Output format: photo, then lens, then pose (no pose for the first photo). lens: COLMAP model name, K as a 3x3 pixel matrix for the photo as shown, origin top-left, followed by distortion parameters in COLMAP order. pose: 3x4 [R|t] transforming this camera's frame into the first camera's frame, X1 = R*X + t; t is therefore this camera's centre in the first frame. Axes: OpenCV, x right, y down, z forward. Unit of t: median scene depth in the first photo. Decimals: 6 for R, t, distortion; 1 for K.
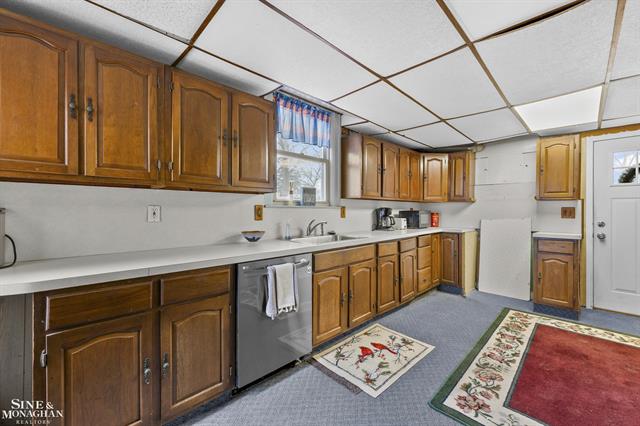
lens RADIAL K [[259.0, 0, 318.7], [0, 259.0, 209.7], [0, 0, 1]] dist [-0.001841, -0.000005]
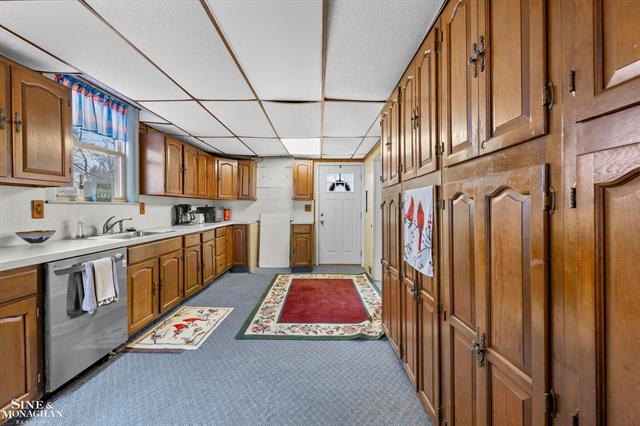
lens RADIAL K [[259.0, 0, 318.7], [0, 259.0, 209.7], [0, 0, 1]] dist [-0.001841, -0.000005]
pose [[0.700076, -0.009509, 0.714005, -0.167307], [0.000080, 0.999912, 0.013239, 0.001249], [-0.714069, -0.009211, 0.700015, -0.212288]]
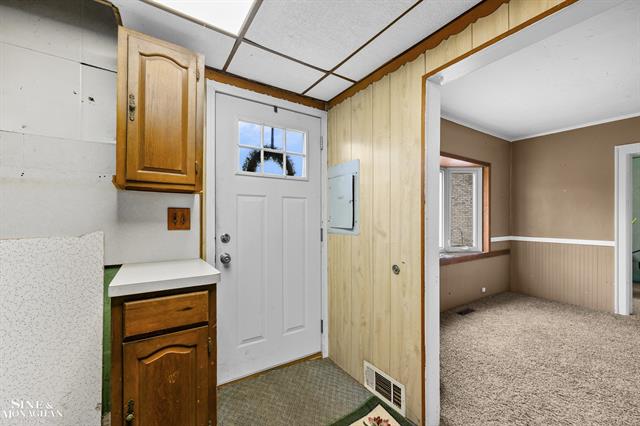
lens RADIAL K [[261.5, 0, 320.3], [0, 261.5, 215.8], [0, 0, 1]] dist [-0.001140, -0.000081]
pose [[0.193954, -0.002969, 0.981006, 0.648603], [-0.004981, 0.999980, 0.004011, 0.003543], [-0.980998, -0.005665, 0.193935, 0.785872]]
